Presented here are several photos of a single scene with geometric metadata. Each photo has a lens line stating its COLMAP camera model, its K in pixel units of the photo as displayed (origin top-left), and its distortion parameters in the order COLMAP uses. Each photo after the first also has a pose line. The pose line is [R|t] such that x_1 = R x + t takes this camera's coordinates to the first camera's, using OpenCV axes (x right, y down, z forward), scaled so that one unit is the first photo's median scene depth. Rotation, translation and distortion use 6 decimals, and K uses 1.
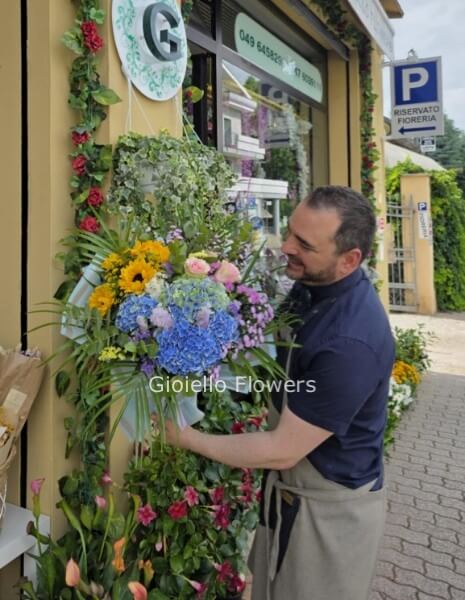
lens RADIAL K [[551.1, 0, 195.2], [0, 551.1, 194.1], [0, 0, 1]] dist [0.000451, -0.000863]
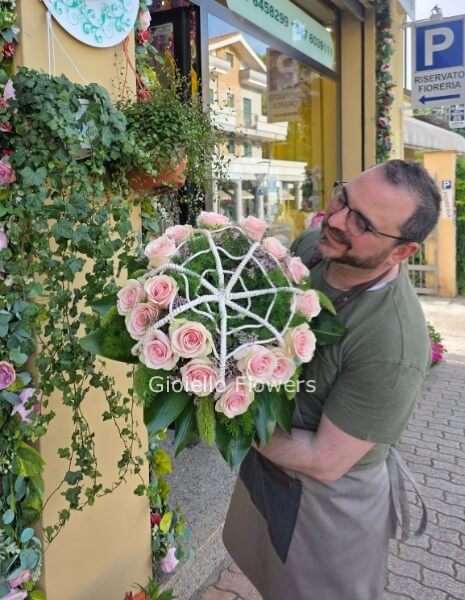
lens RADIAL K [[548.5, 0, 207.4], [0, 548.5, 236.1], [0, 0, 1]] dist [0.012913, 0.003861]
pose [[0.999521, -0.012430, -0.028352, 0.066944], [0.015293, 0.994554, 0.103090, 0.015752], [0.026916, -0.103474, 0.994268, 0.098185]]
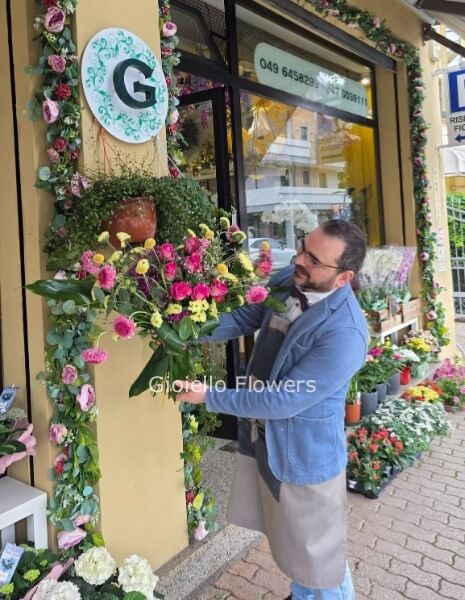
lens RADIAL K [[546.7, 0, 214.8], [0, 546.7, 224.7], [0, 0, 1]] dist [0.010242, 0.001835]
pose [[0.985017, -0.046371, -0.166104, 0.161701], [0.050997, 0.998418, 0.023692, -0.010481], [0.164742, -0.031808, 0.985824, -0.062679]]
